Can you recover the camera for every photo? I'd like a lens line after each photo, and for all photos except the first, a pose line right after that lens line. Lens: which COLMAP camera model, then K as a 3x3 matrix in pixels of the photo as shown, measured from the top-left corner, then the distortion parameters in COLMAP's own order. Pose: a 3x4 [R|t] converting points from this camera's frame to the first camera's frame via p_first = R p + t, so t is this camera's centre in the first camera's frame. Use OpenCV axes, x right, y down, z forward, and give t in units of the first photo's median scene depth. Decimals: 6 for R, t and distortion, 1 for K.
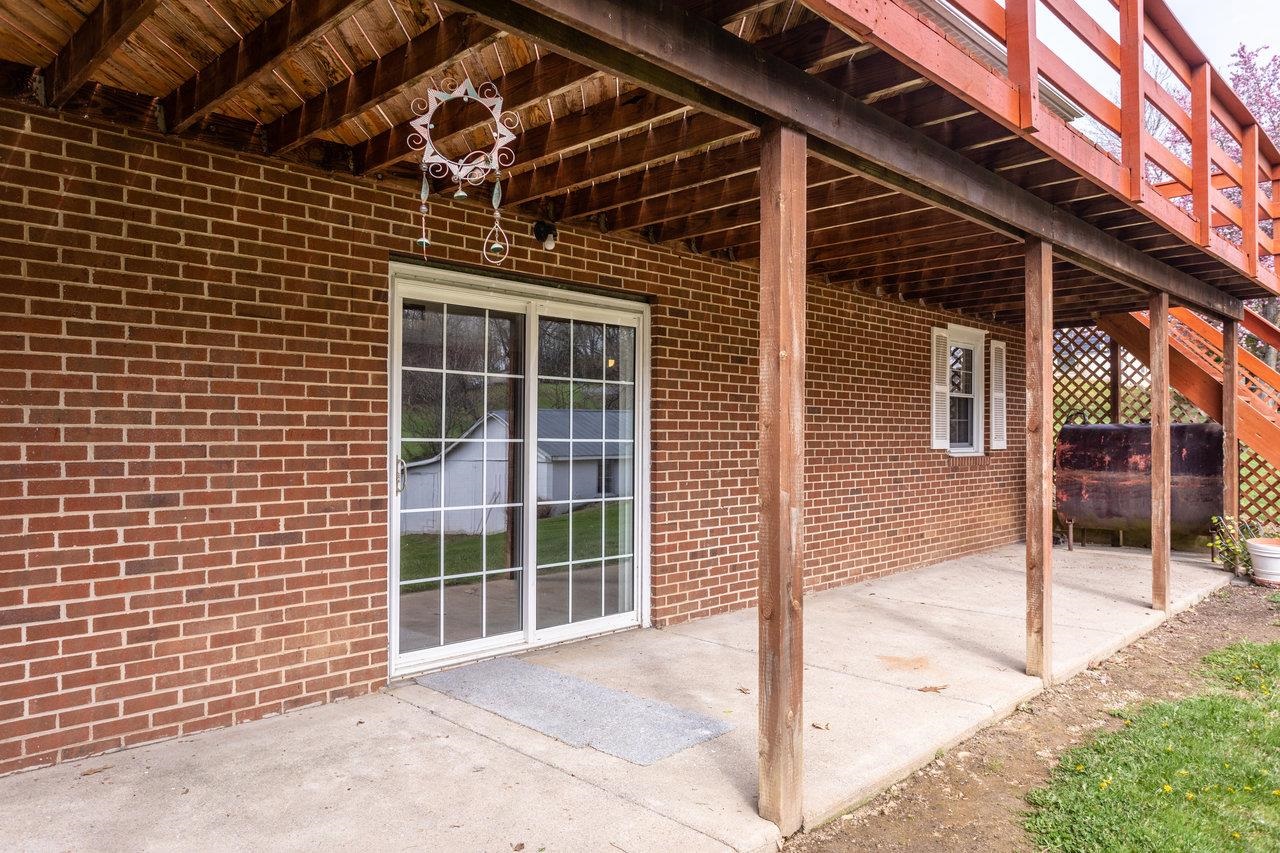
lens RADIAL K [[854.8, 0, 640.0], [0, 854.8, 426.5], [0, 0, 1]] dist [0.004276, 0.000779]
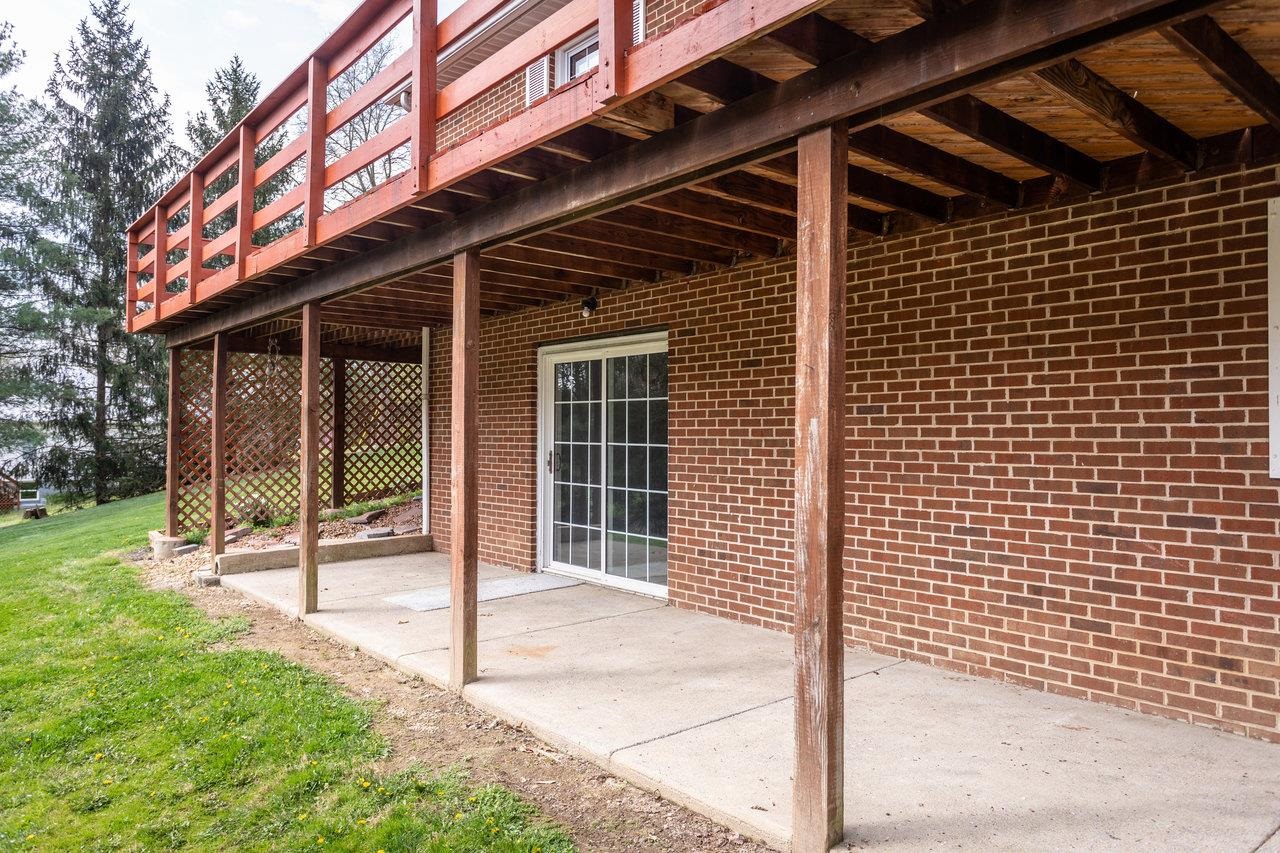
lens RADIAL K [[854.8, 0, 640.0], [0, 854.8, 426.5], [0, 0, 1]] dist [0.004276, 0.000779]
pose [[-0.085010, -0.014387, -0.996276, 1.101767], [0.005277, 0.999875, -0.014889, 0.006690], [0.996366, -0.006523, -0.084924, 0.975185]]
